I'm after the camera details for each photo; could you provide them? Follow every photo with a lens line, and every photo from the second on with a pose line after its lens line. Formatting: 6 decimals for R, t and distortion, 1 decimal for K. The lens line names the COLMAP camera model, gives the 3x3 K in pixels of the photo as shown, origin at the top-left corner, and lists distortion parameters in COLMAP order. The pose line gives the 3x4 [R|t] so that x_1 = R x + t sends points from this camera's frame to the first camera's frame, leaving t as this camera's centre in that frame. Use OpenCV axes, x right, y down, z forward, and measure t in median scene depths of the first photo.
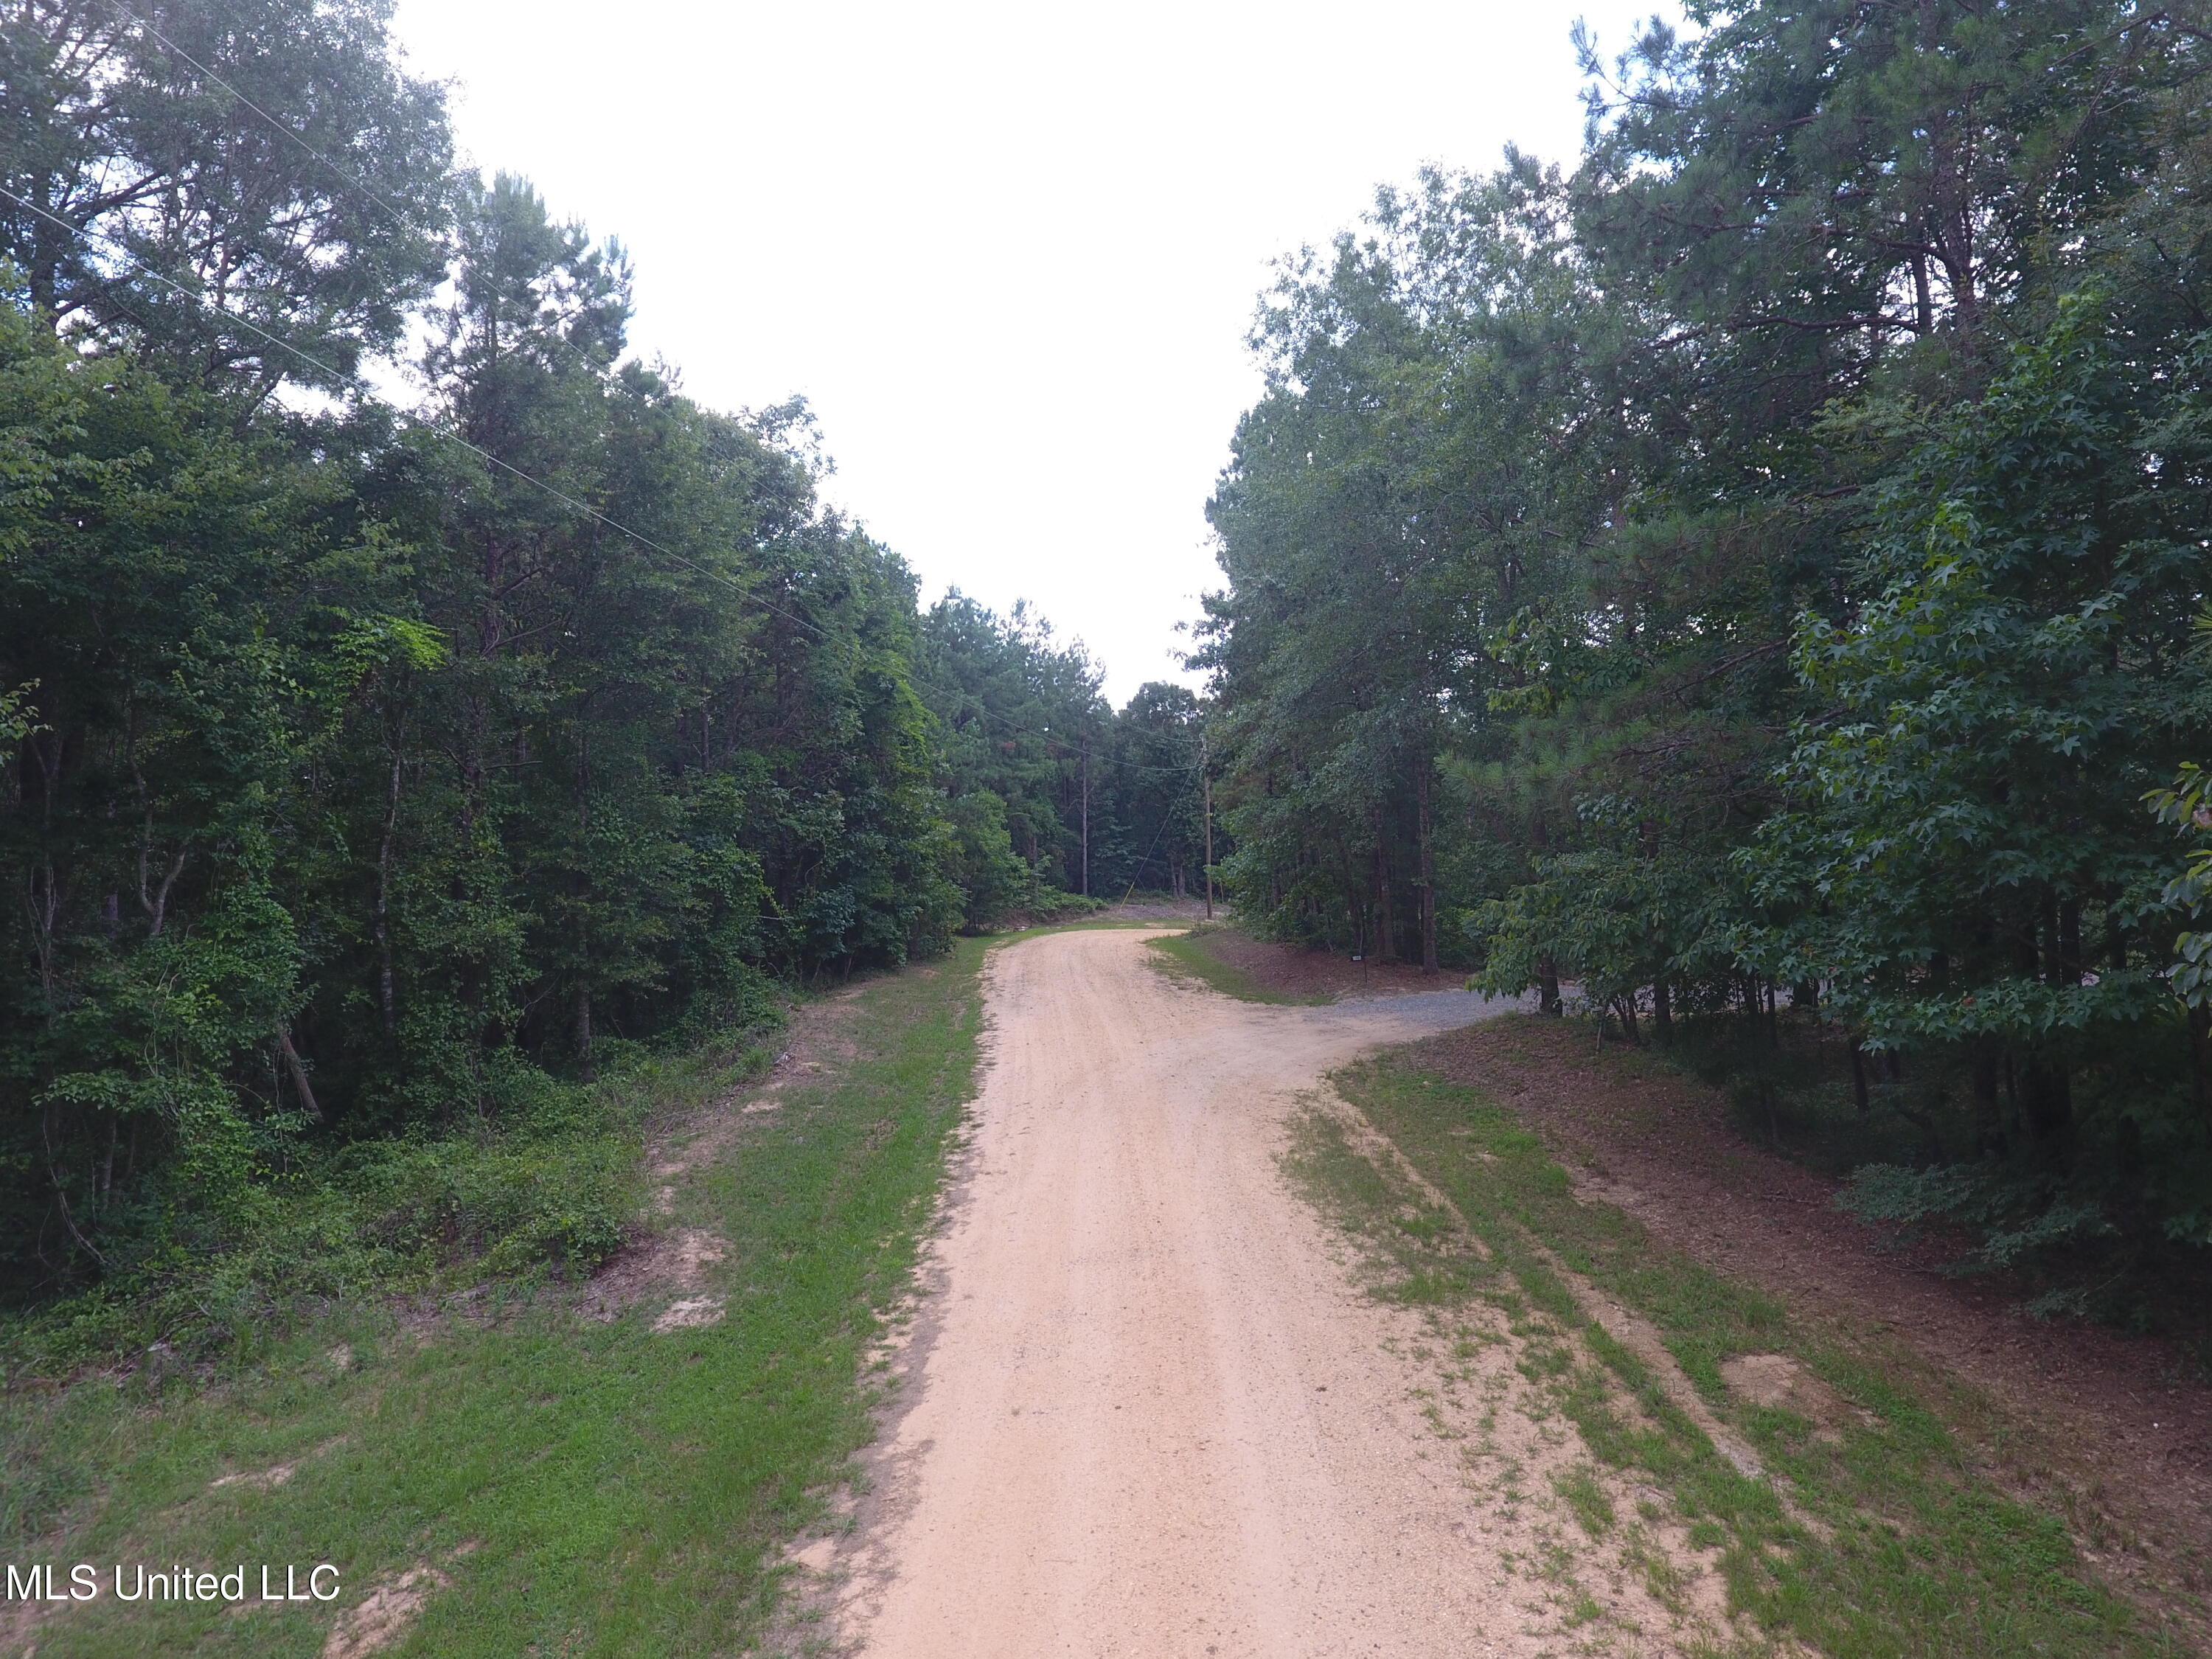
lens RADIAL K [[1291.5, 0, 1121.7], [0, 1291.5, 811.9], [0, 0, 1]] dist [-0.004090, 0.001104]
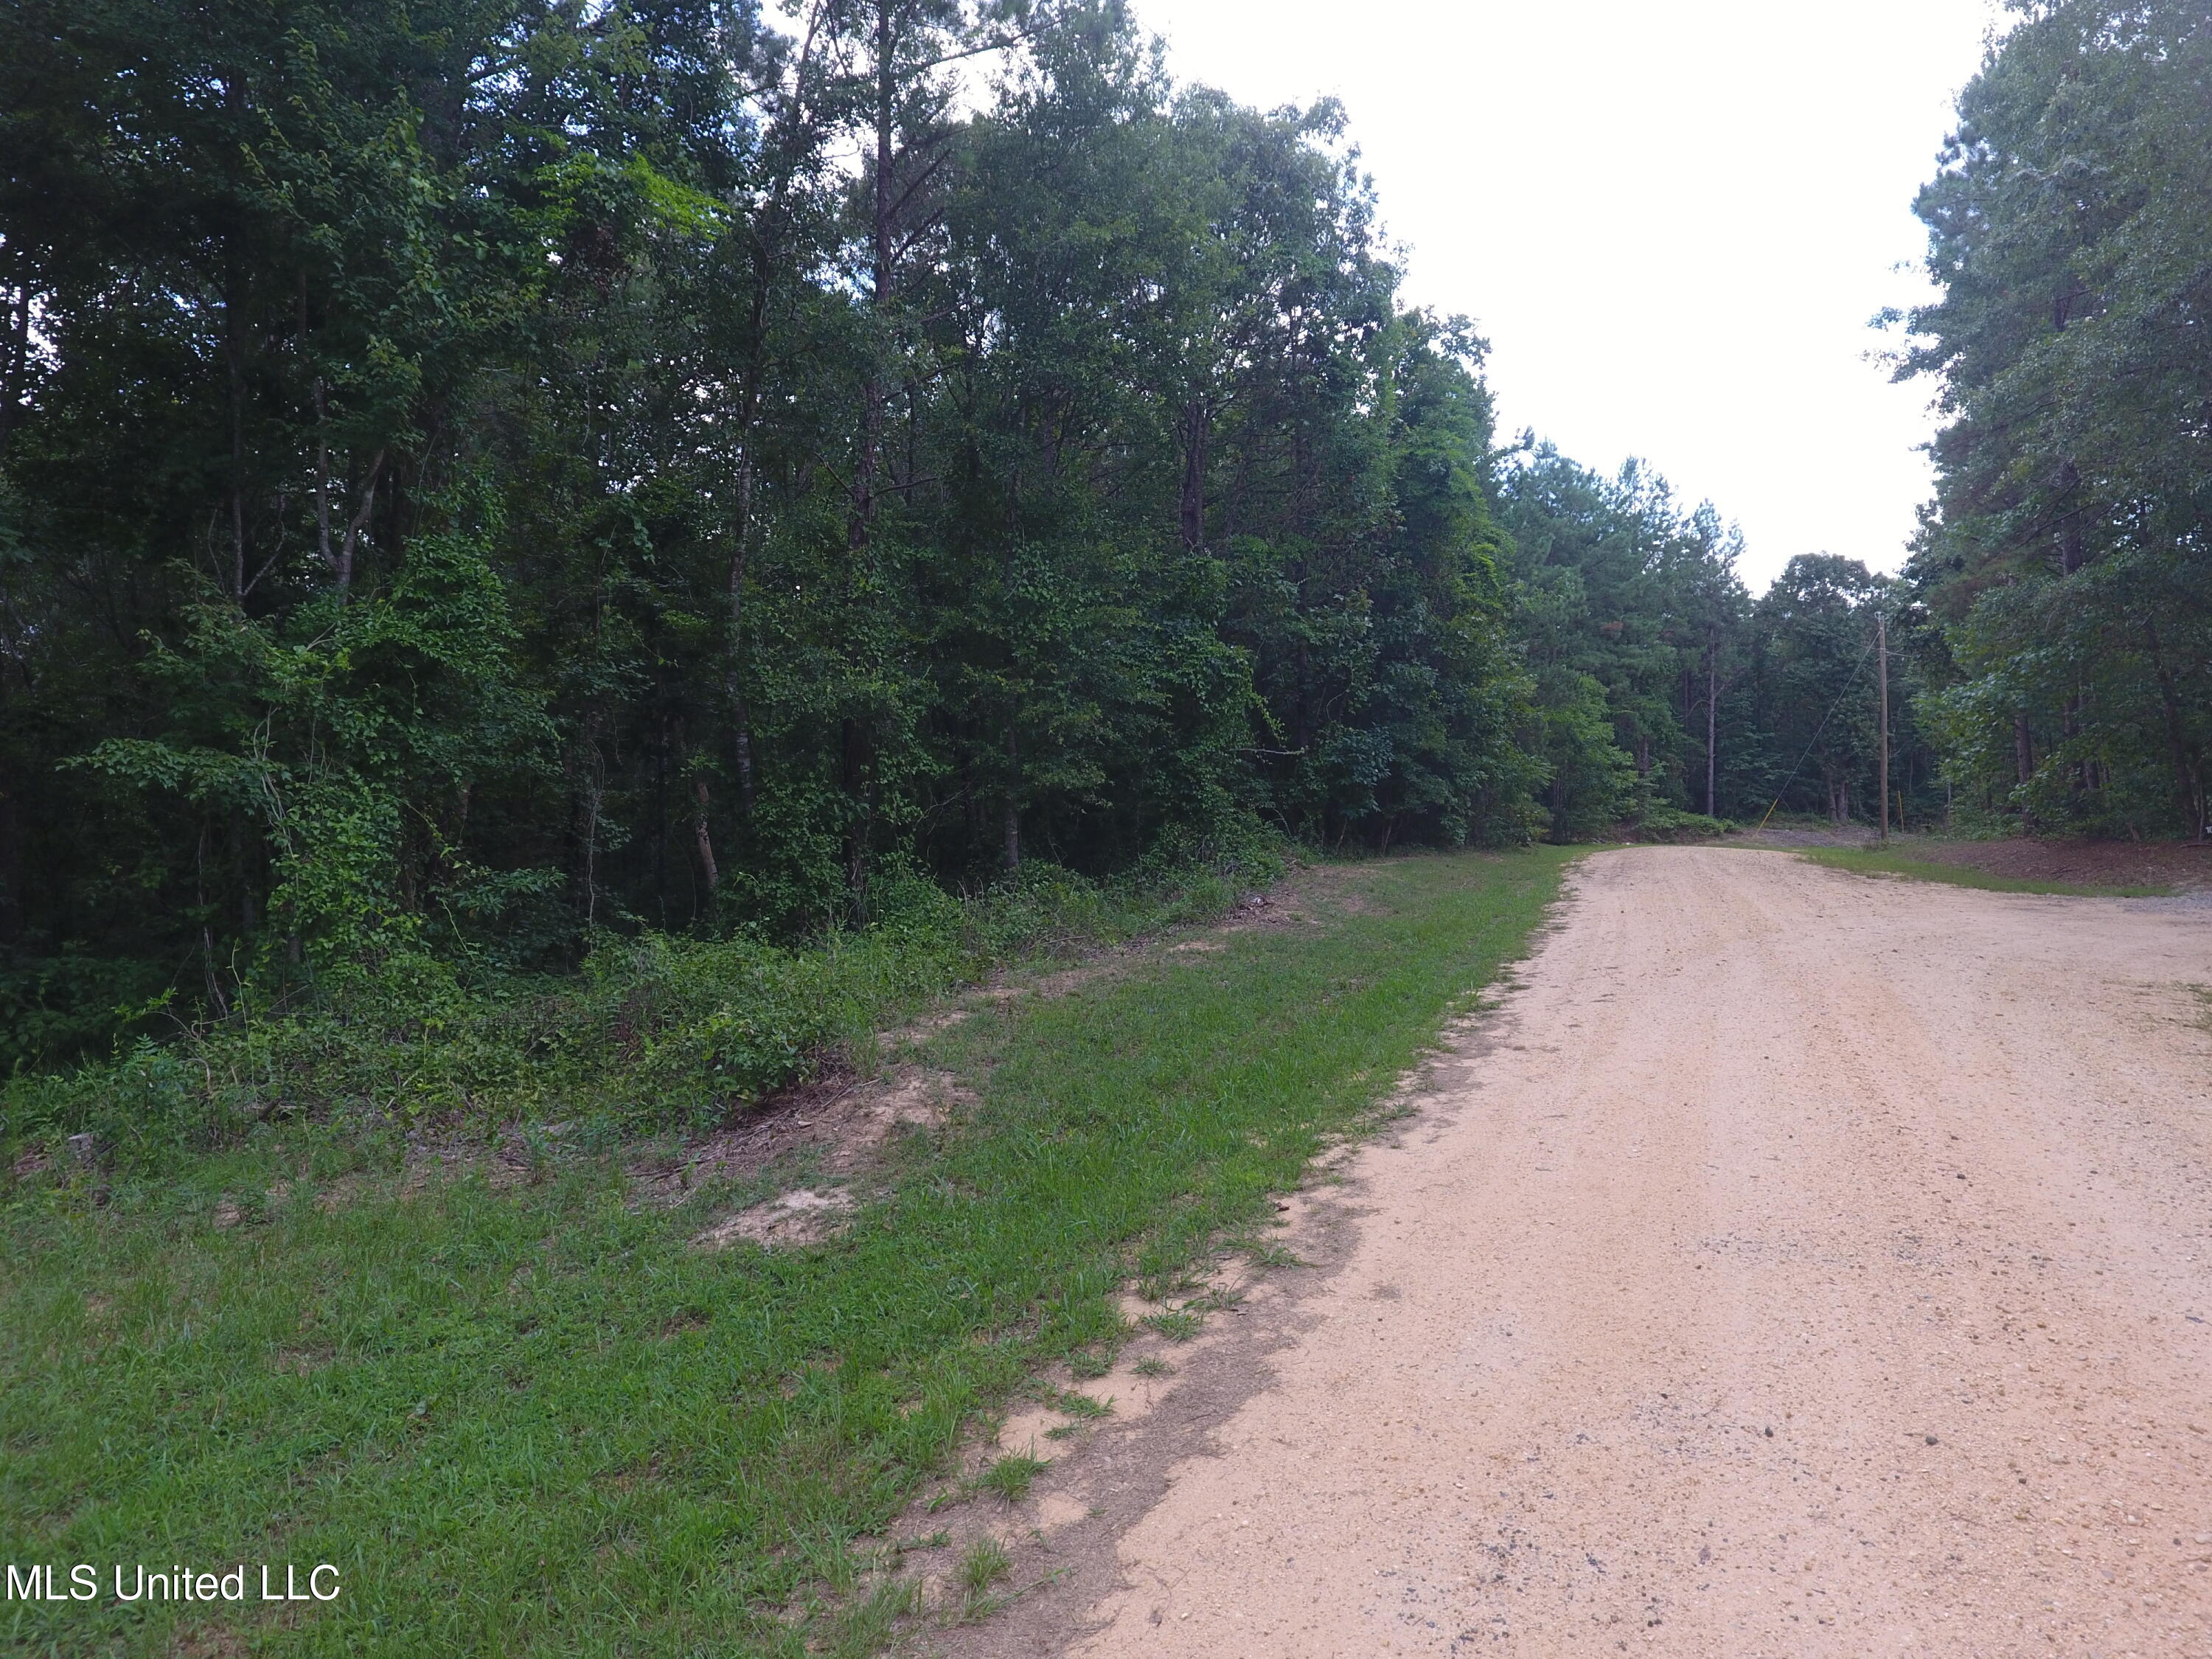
lens RADIAL K [[1291.5, 0, 1121.7], [0, 1291.5, 811.9], [0, 0, 1]] dist [-0.004090, 0.001104]
pose [[0.898511, 0.018850, -0.438547, -0.011443], [-0.003461, 0.999351, 0.035864, 0.083717], [0.438938, -0.030707, 0.897992, 0.236587]]
